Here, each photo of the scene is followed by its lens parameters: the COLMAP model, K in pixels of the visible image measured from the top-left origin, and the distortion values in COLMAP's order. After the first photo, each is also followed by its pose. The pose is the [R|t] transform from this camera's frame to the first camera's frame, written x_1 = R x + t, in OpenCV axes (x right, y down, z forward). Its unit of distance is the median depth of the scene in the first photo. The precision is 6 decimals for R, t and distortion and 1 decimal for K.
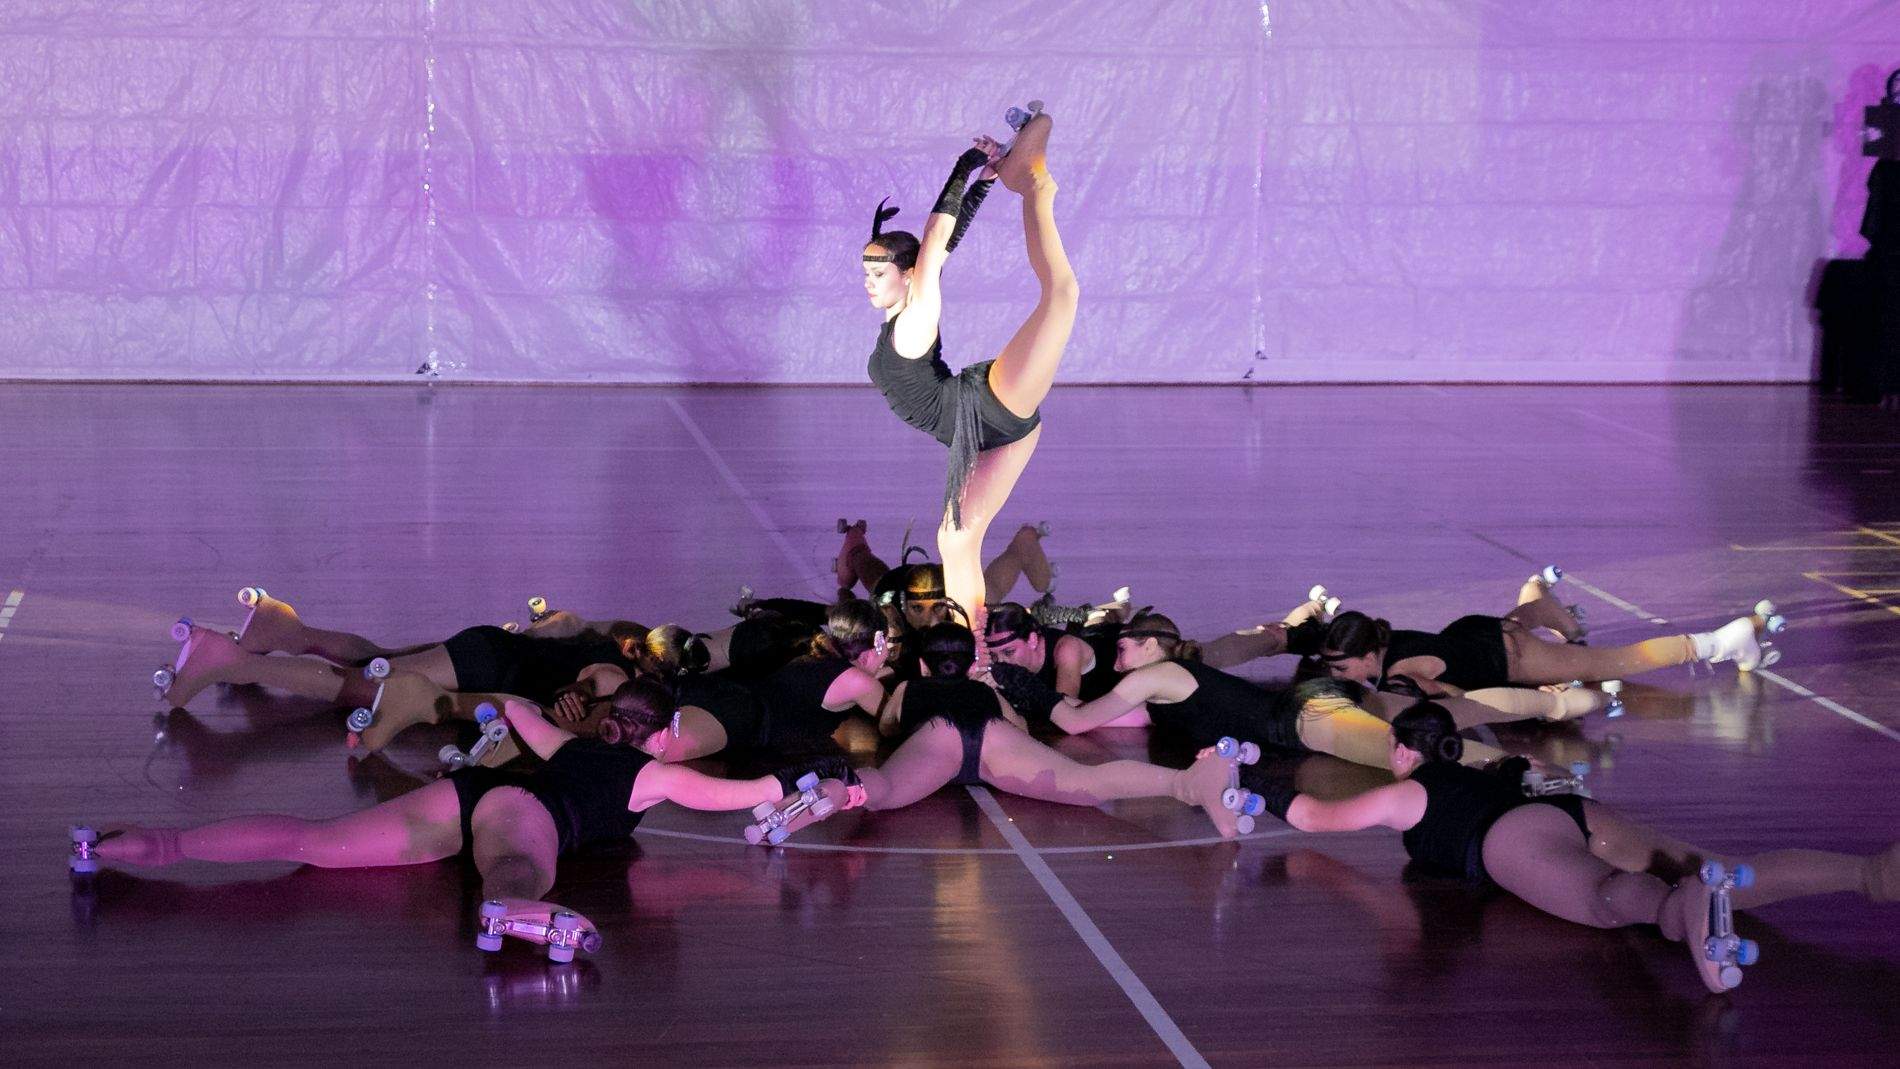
lens RADIAL K [[4309.3, 0, 958.1], [0, 4309.3, 536.5], [0, 0, 1]] dist [0.045678, 0.000000]
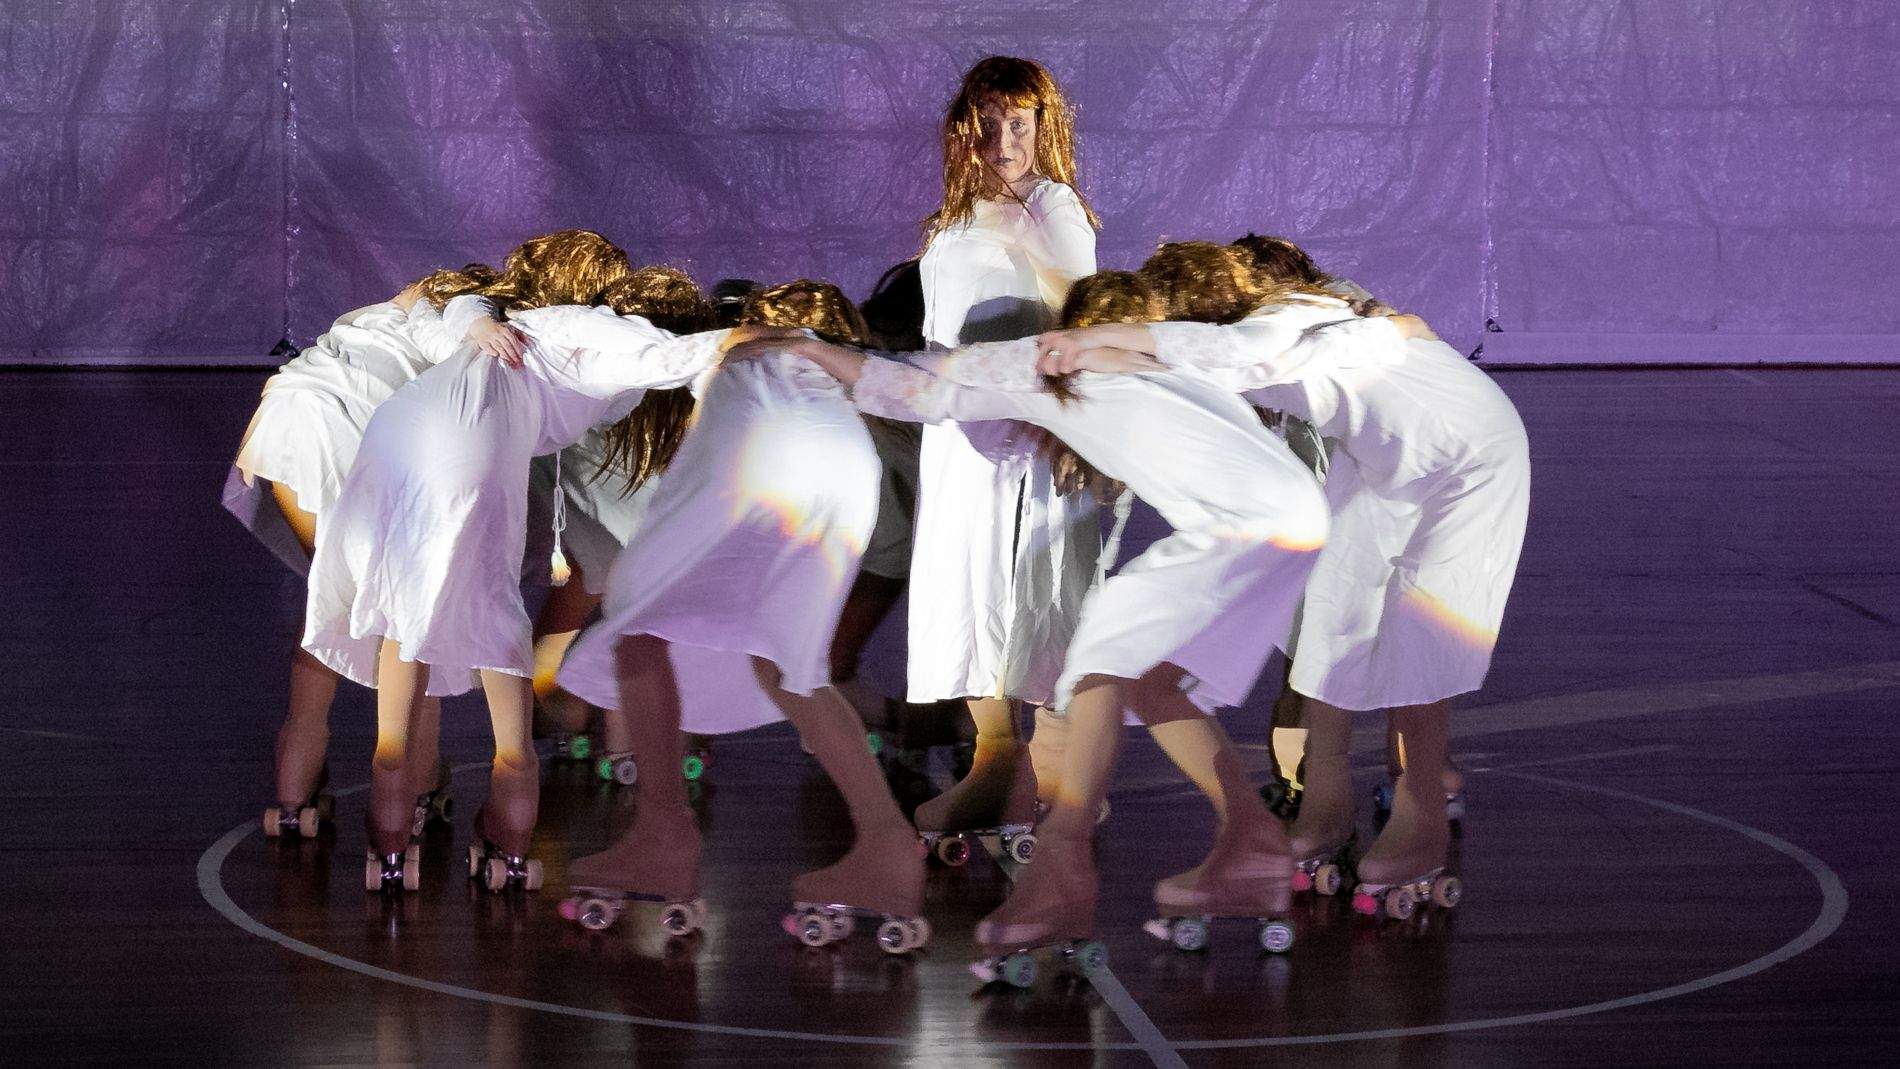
lens RADIAL K [[4309.3, 0, 938.5], [0, 4309.3, 536.5], [0, 0, 1]] dist [0.045678, 0.000000]
pose [[0.999941, -0.001845, 0.010732, -0.026110], [0.001809, 0.999993, 0.003307, -0.010725], [-0.010738, -0.003287, 0.999937, 0.309185]]
